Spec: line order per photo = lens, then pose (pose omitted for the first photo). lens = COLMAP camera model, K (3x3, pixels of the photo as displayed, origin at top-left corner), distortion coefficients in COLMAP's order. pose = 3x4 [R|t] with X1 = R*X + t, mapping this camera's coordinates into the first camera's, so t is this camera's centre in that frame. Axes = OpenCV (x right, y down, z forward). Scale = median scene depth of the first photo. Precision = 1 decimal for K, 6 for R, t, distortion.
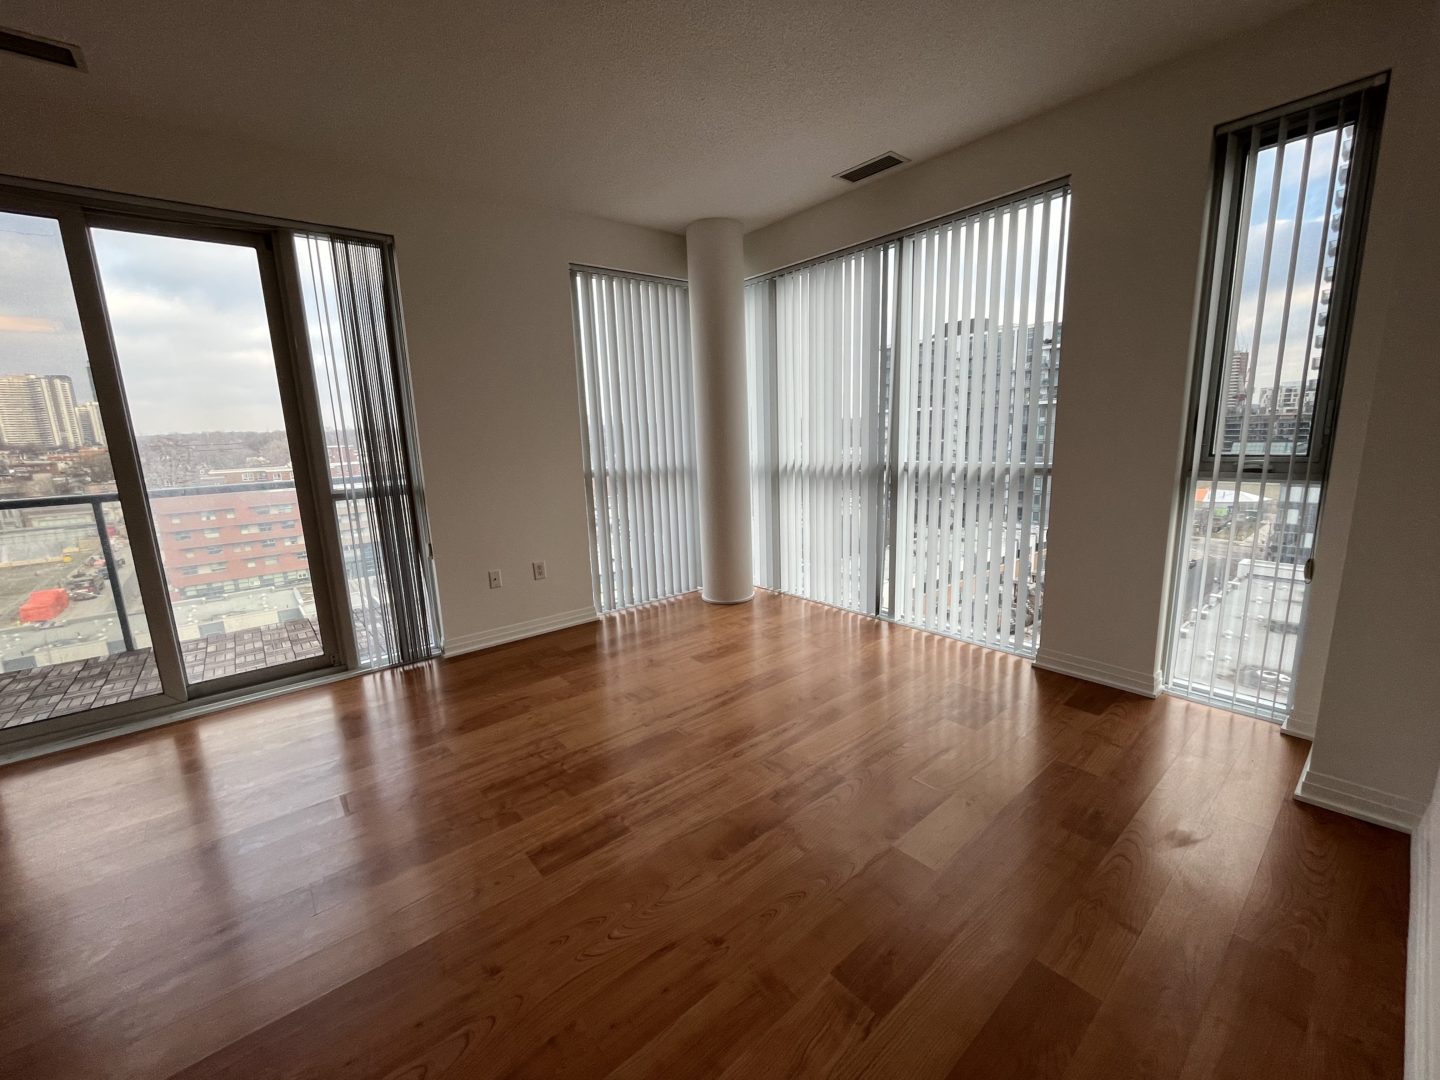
lens RADIAL K [[582.5, 0, 720.5], [0, 582.5, 539.5], [0, 0, 1]] dist [0.000585, 0.000068]
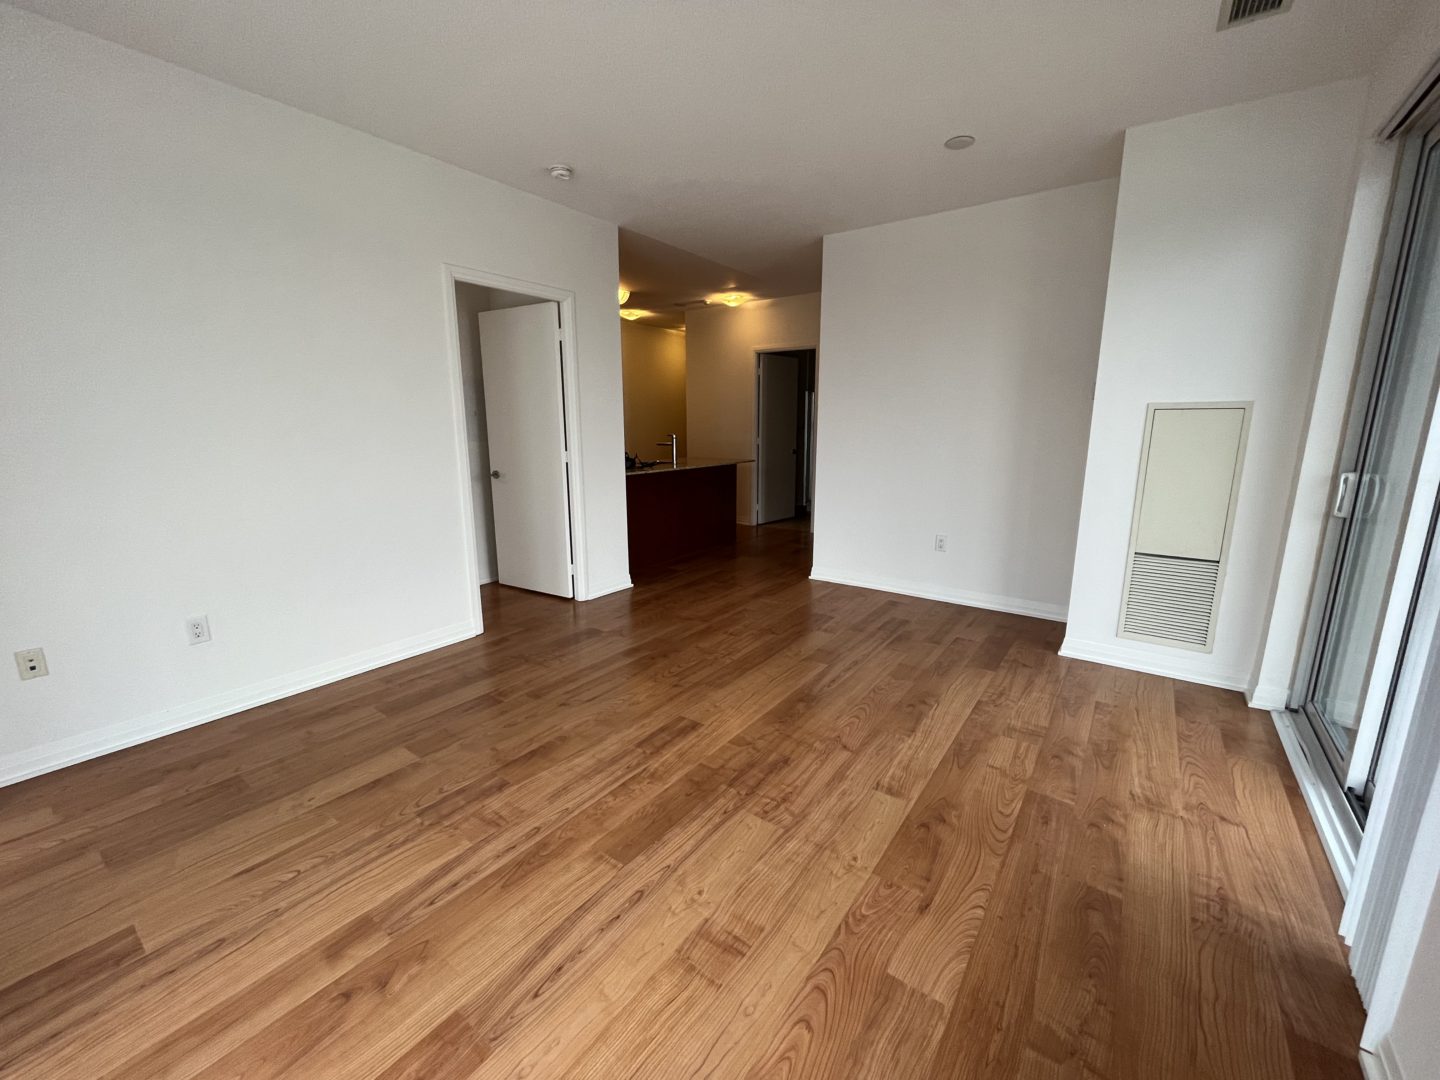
lens RADIAL K [[582.5, 0, 722.7], [0, 582.5, 538.0], [0, 0, 1]] dist [0.000585, 0.000068]
pose [[-0.969030, 0.073244, -0.235832, -0.072404], [-0.022487, 0.924862, 0.379638, -0.362718], [0.245918, 0.373184, -0.894572, 1.873064]]
